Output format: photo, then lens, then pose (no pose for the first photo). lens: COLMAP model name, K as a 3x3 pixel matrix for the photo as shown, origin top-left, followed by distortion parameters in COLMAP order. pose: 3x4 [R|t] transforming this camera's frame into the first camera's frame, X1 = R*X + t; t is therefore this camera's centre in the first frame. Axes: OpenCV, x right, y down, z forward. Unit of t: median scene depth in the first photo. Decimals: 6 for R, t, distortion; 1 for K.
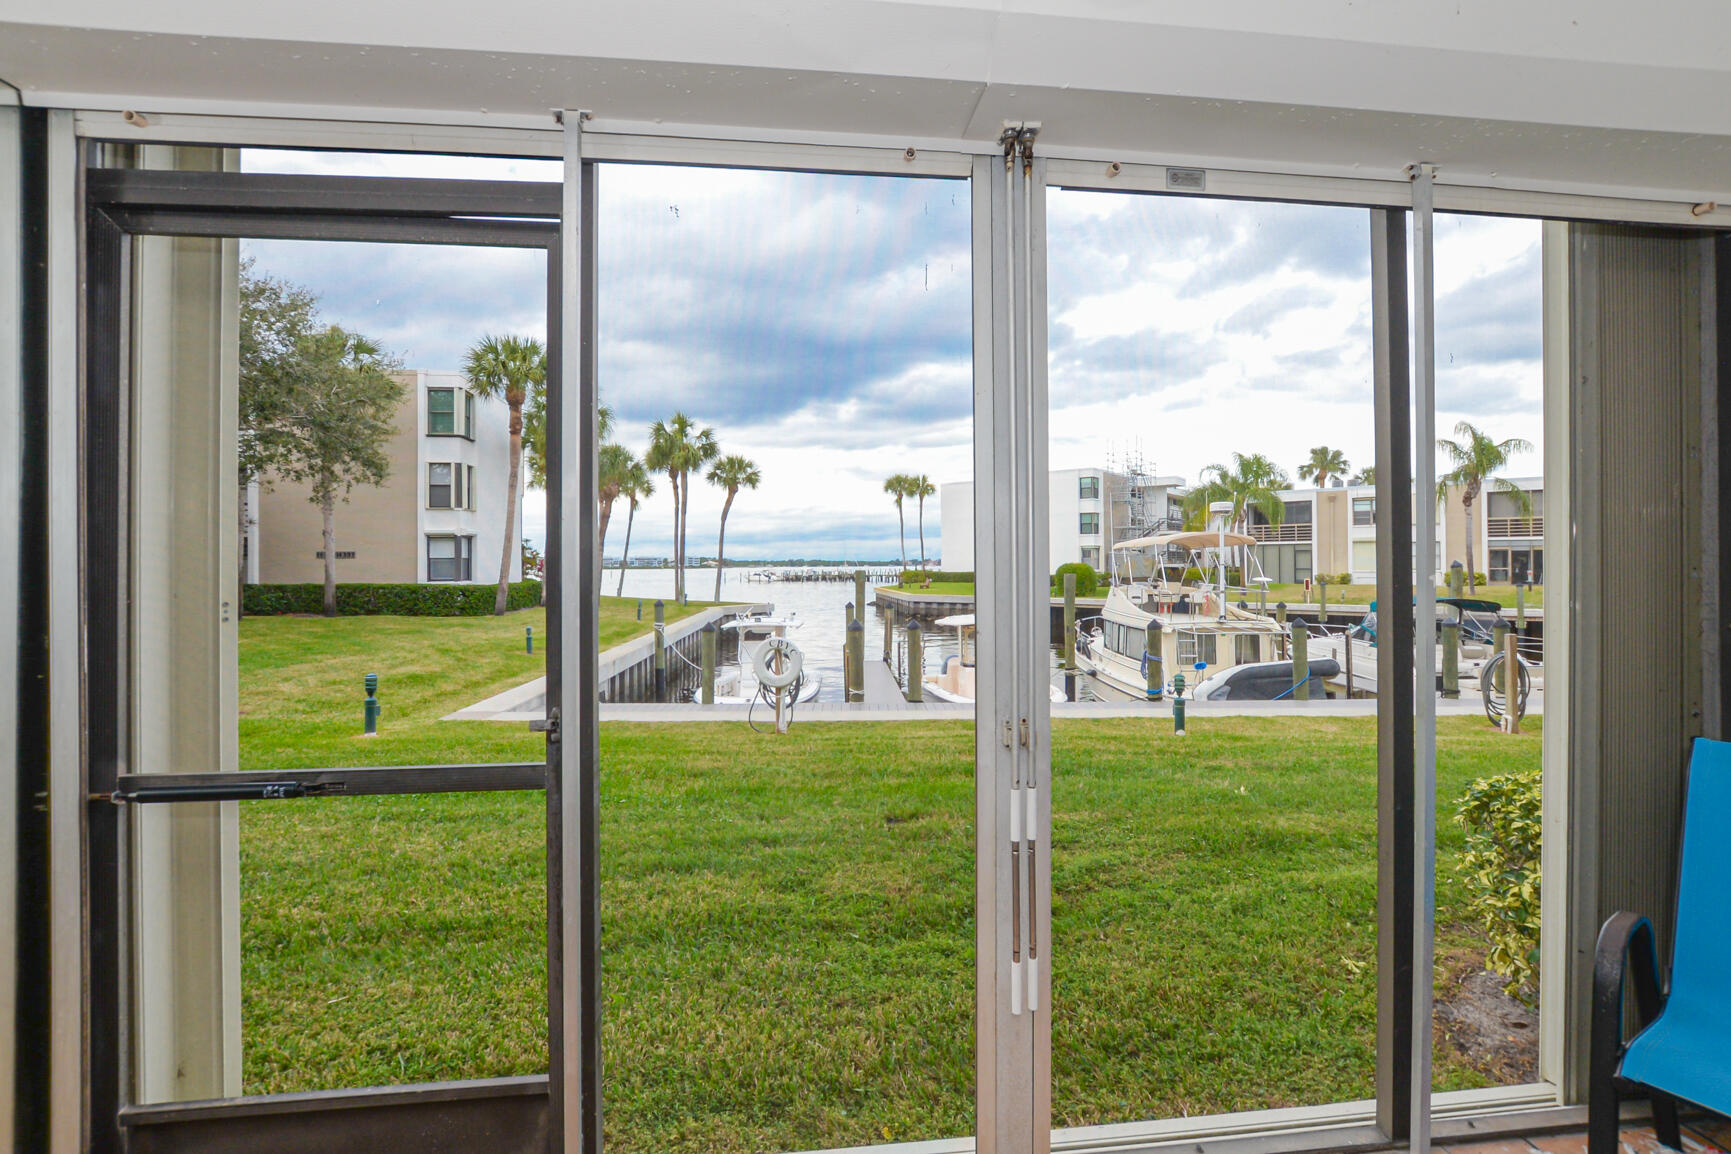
lens RADIAL K [[774.3, 0, 867.9], [0, 774.3, 561.0], [0, 0, 1]] dist [-0.022010, 0.002792]
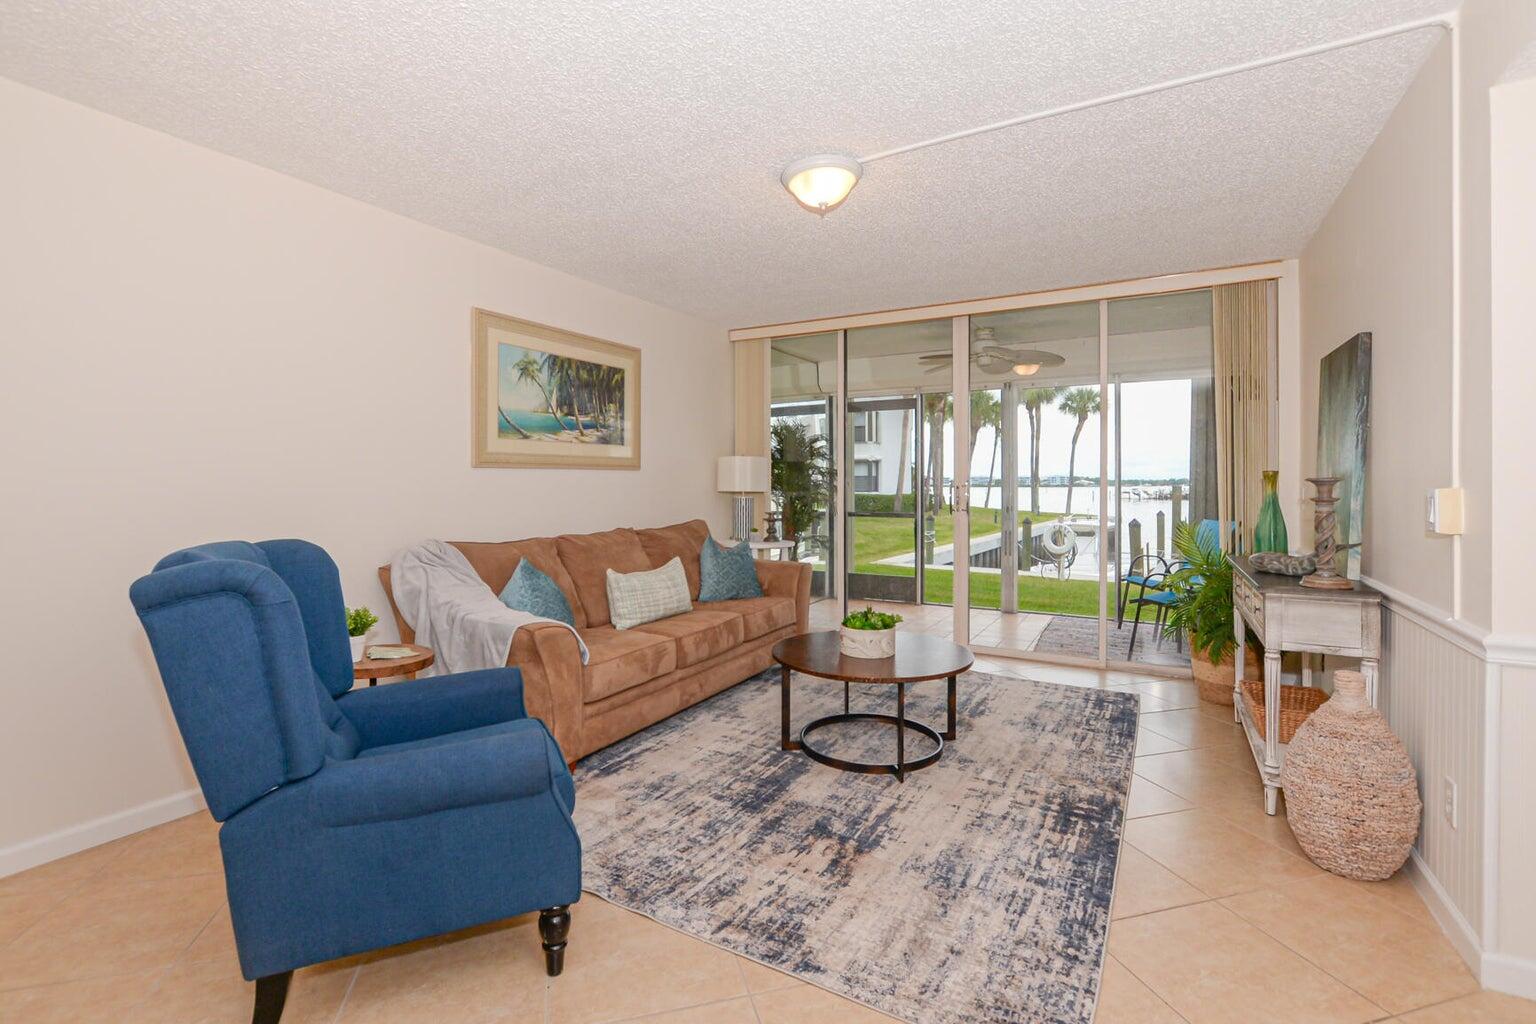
lens RADIAL K [[687.0, 0, 761.6], [0, 687.0, 481.6], [0, 0, 1]] dist [-0.022010, 0.002792]
pose [[0.804374, 0.004274, -0.594108, 0.078381], [-0.002886, 0.999990, 0.003286, 0.003085], [0.594116, -0.000928, 0.804379, -0.175931]]
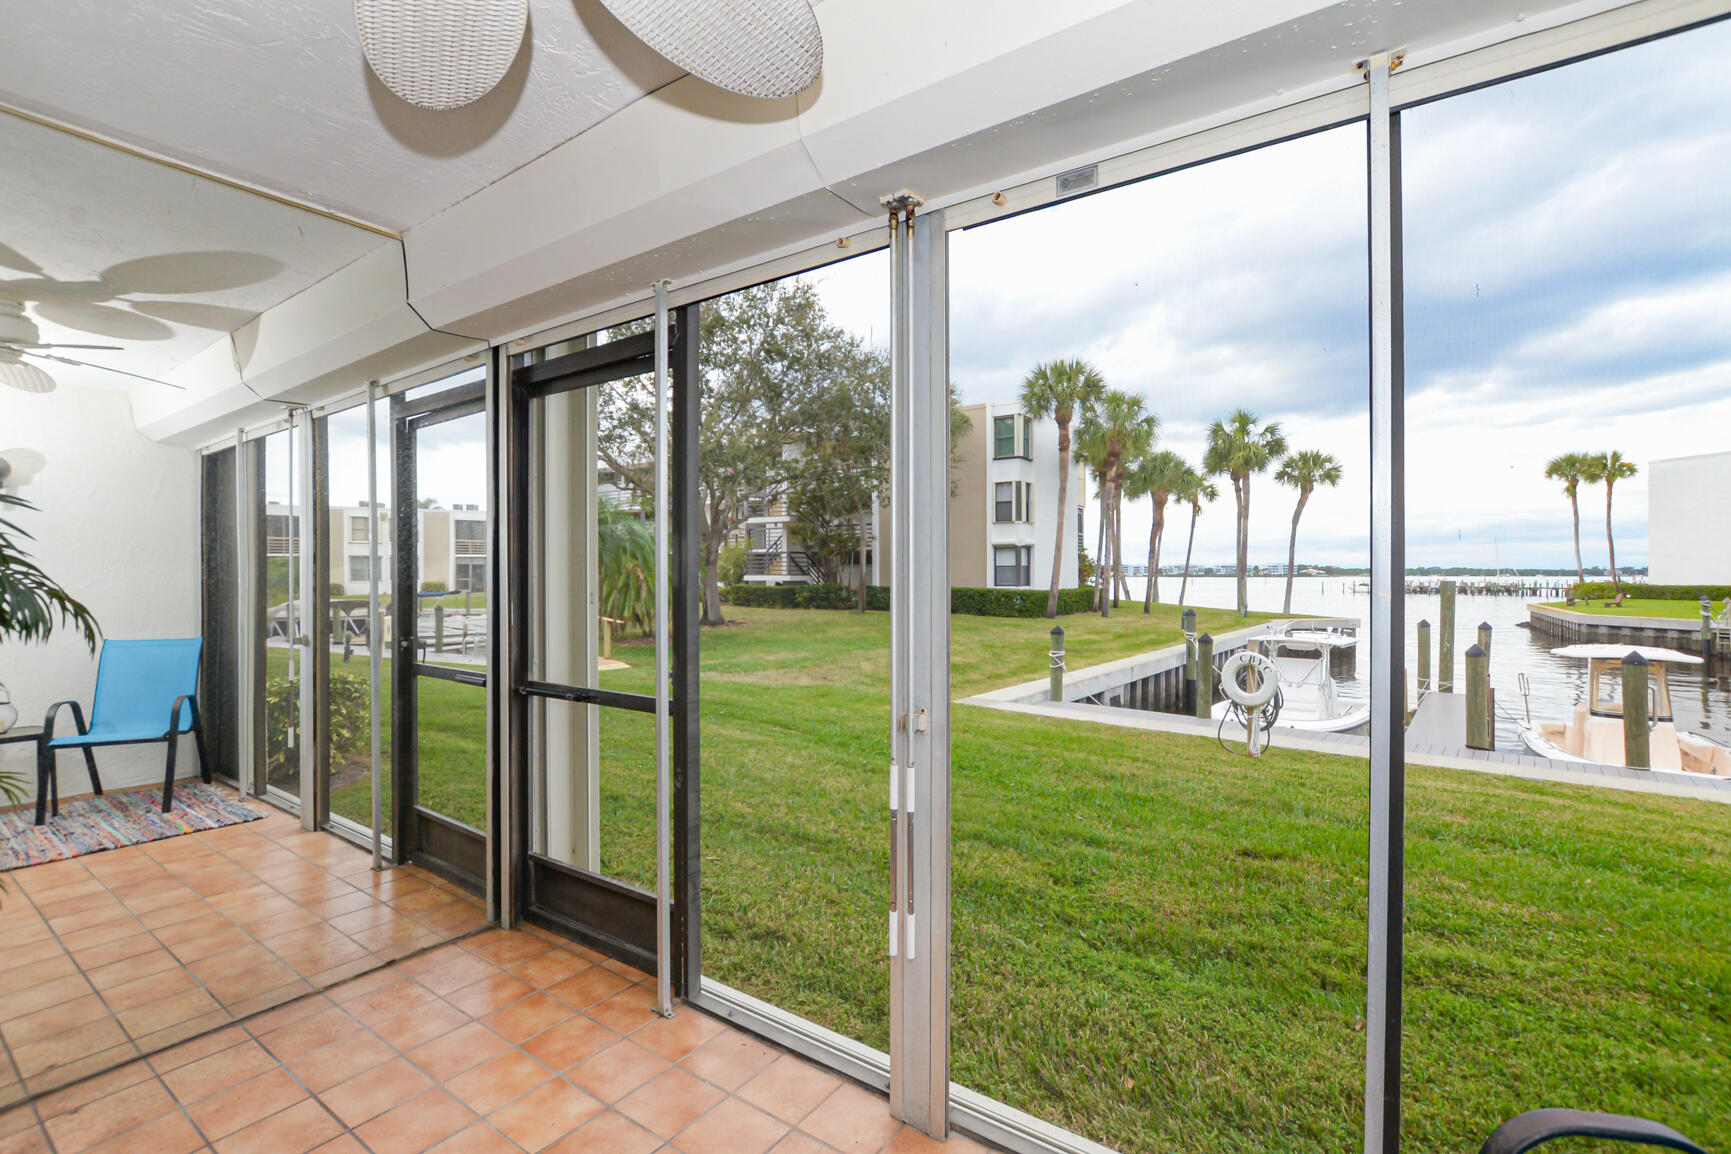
lens RADIAL K [[774.3, 0, 865.6], [0, 774.3, 576.4], [0, 0, 1]] dist [-0.022010, 0.002792]
pose [[0.750710, 0.008520, -0.660577, 0.049334], [-0.001948, 0.999941, 0.010683, -0.000163], [0.660629, -0.006733, 0.750683, 0.004631]]
